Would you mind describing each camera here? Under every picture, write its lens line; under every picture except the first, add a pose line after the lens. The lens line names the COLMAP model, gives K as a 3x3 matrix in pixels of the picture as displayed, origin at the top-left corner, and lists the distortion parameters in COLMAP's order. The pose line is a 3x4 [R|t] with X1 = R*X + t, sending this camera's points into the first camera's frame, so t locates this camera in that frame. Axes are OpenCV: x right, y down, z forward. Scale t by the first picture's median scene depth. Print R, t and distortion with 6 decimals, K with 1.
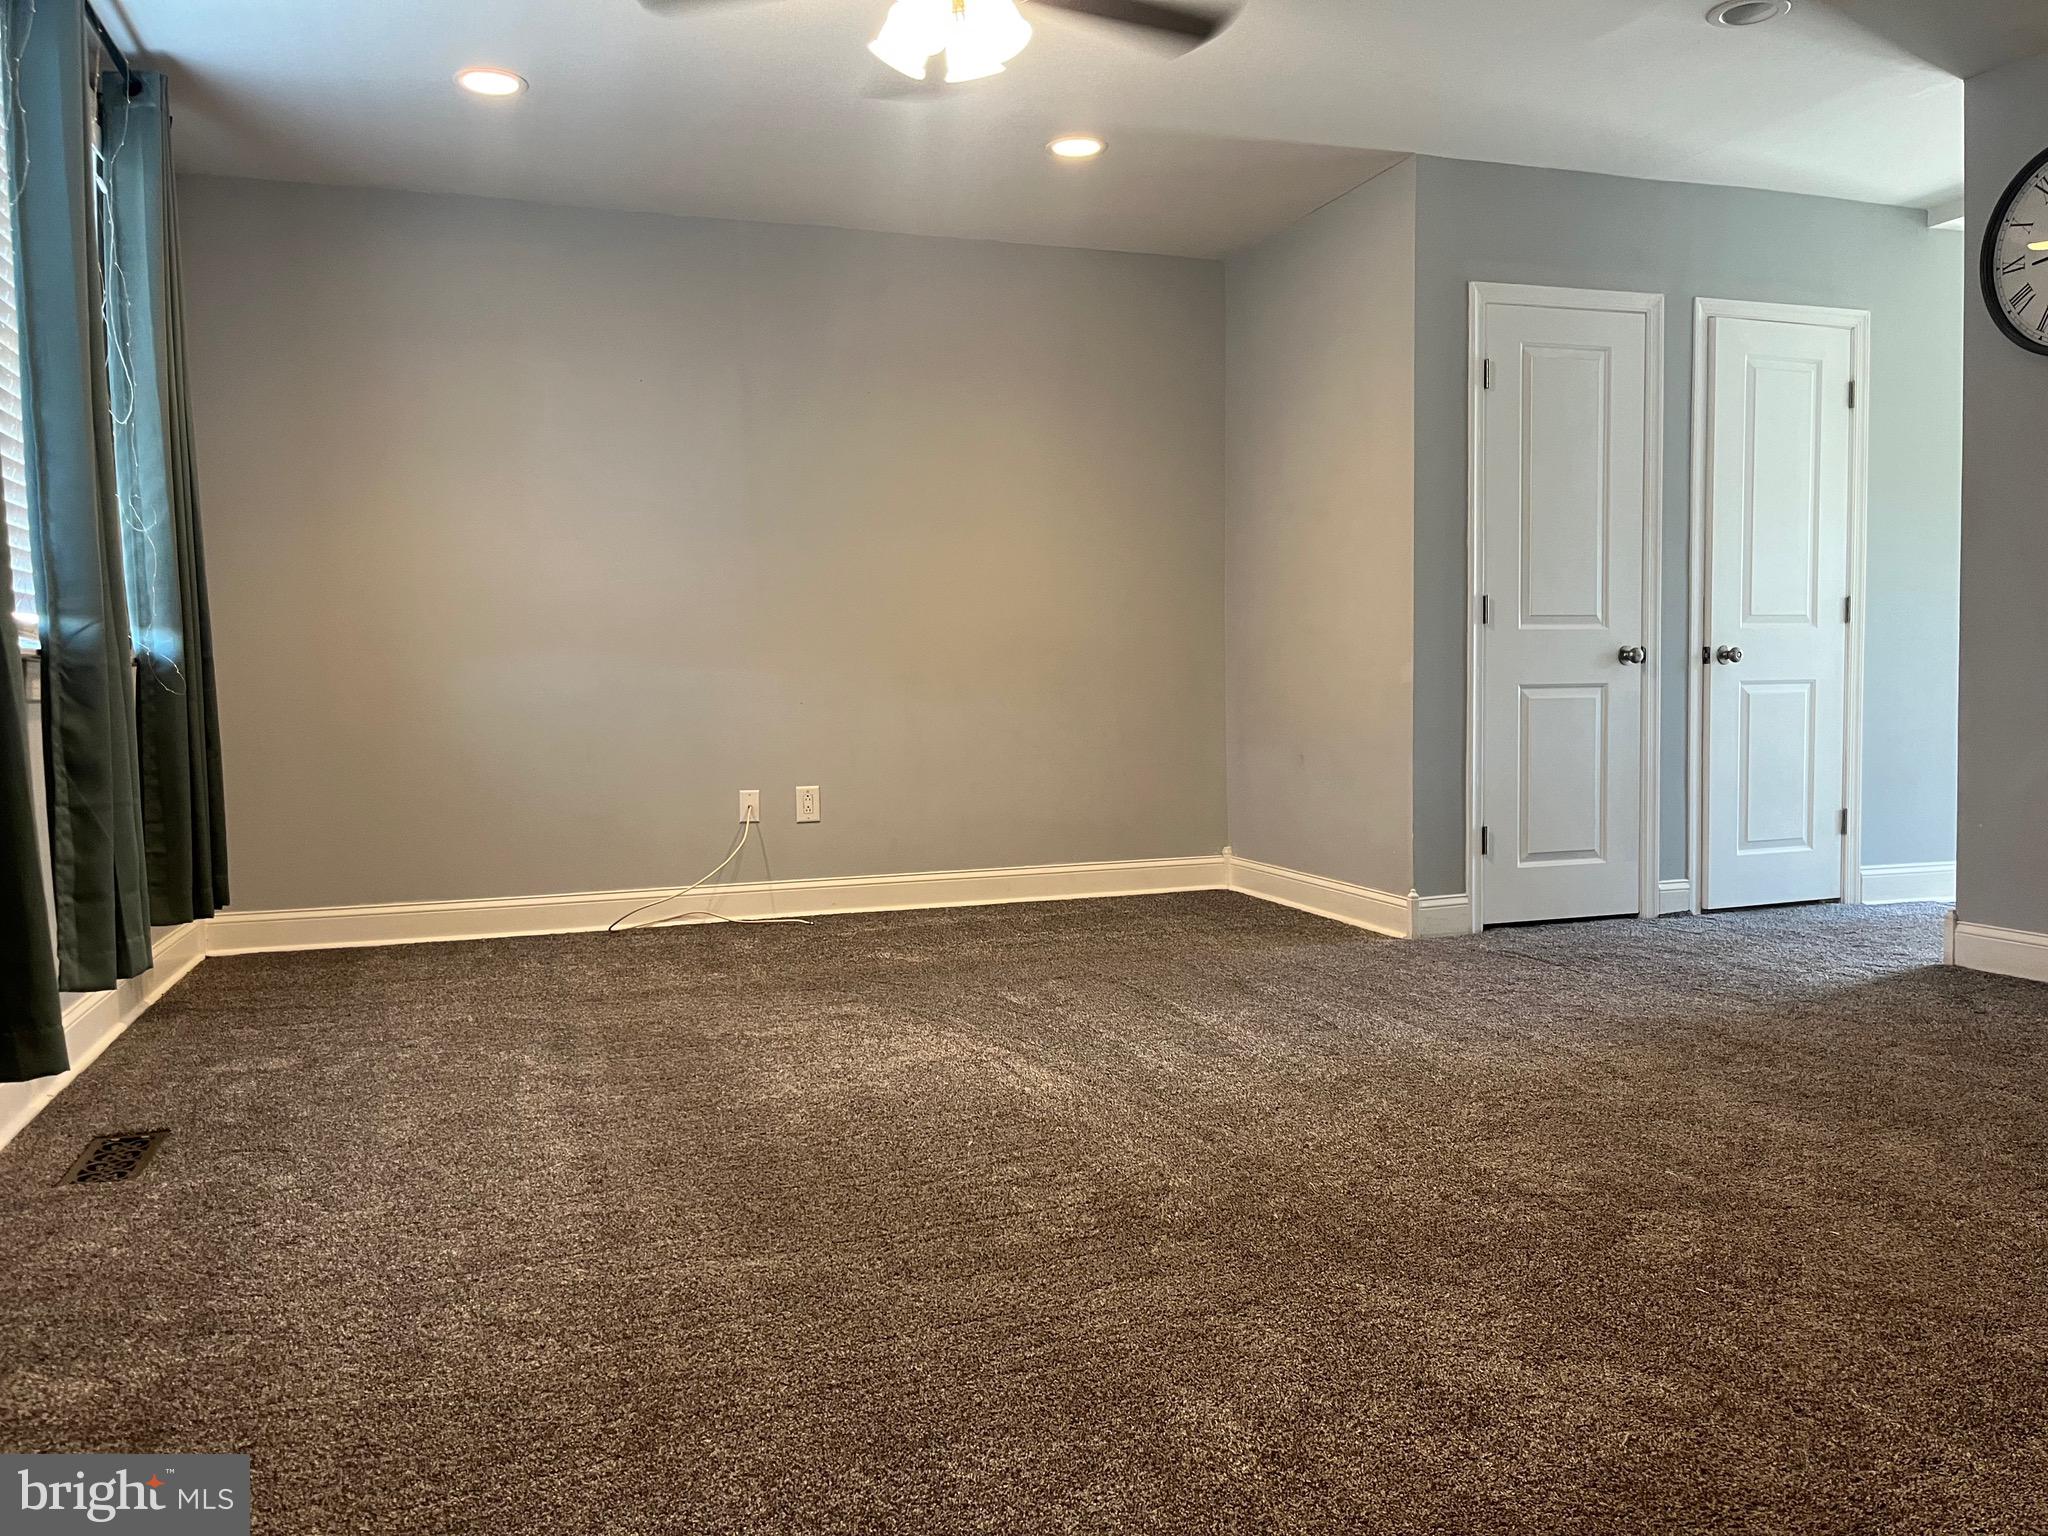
lens RADIAL K [[1545.9, 0, 1041.4], [0, 1545.9, 763.9], [0, 0, 1]] dist [0.050218, -0.074301]
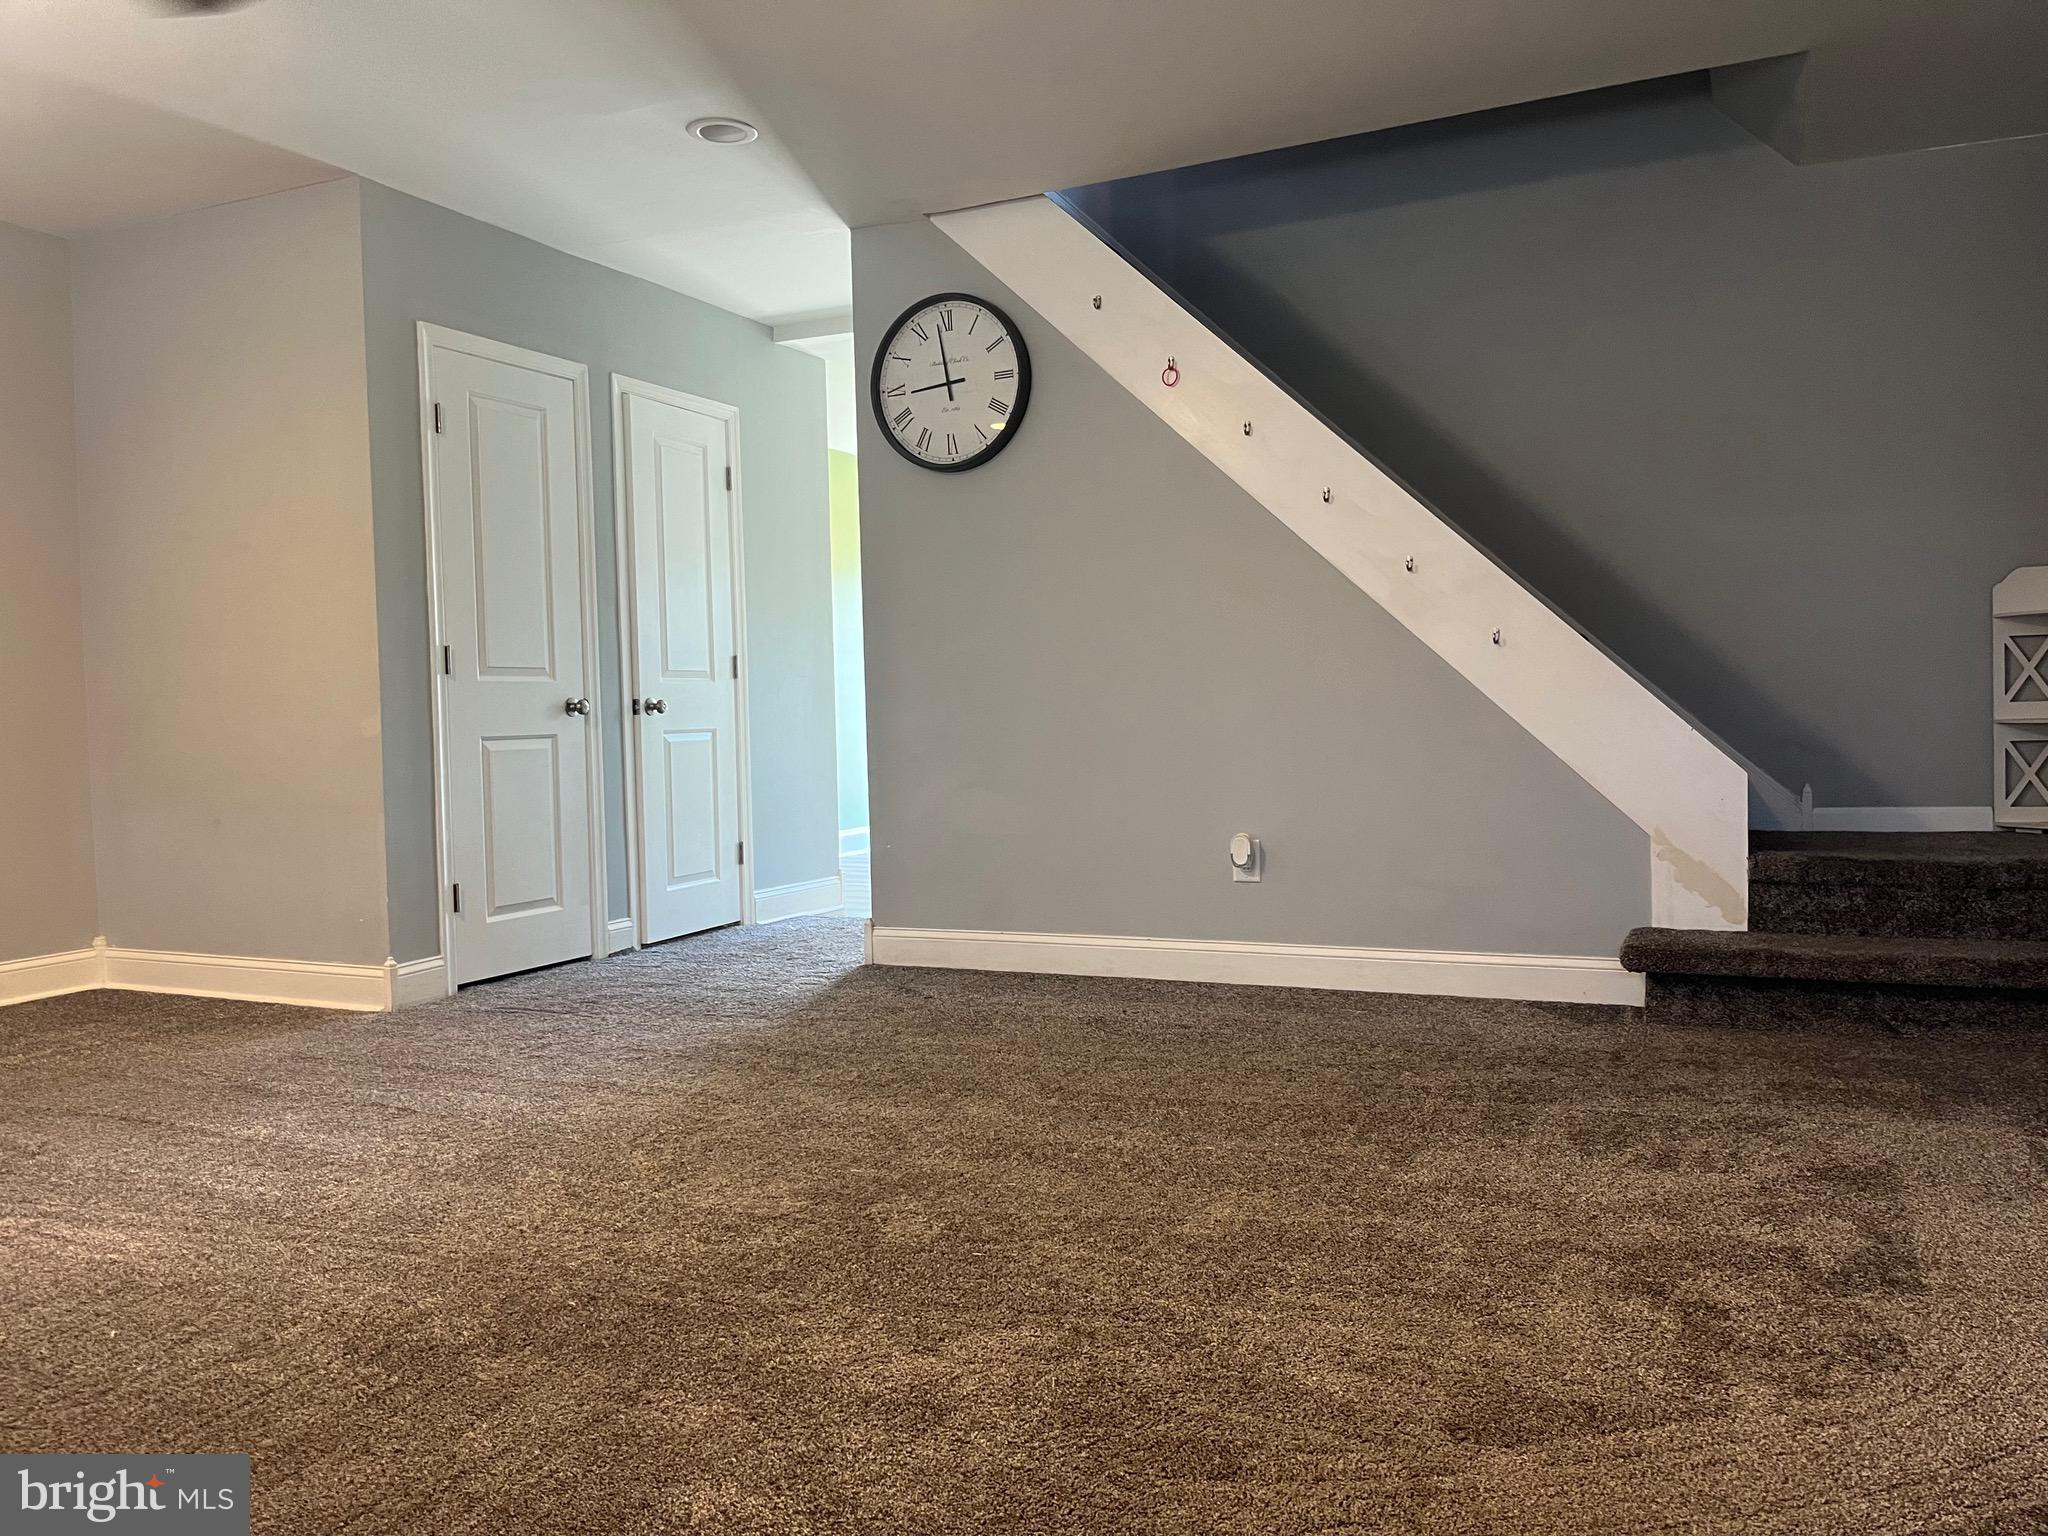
lens RADIAL K [[1545.9, 0, 1036.7], [0, 1545.9, 764.9], [0, 0, 1]] dist [0.050218, -0.074301]
pose [[0.698708, -0.028996, 0.714819, -0.154076], [0.051699, 0.998612, -0.010026, -0.005242], [-0.713536, 0.043960, 0.699238, 0.061246]]
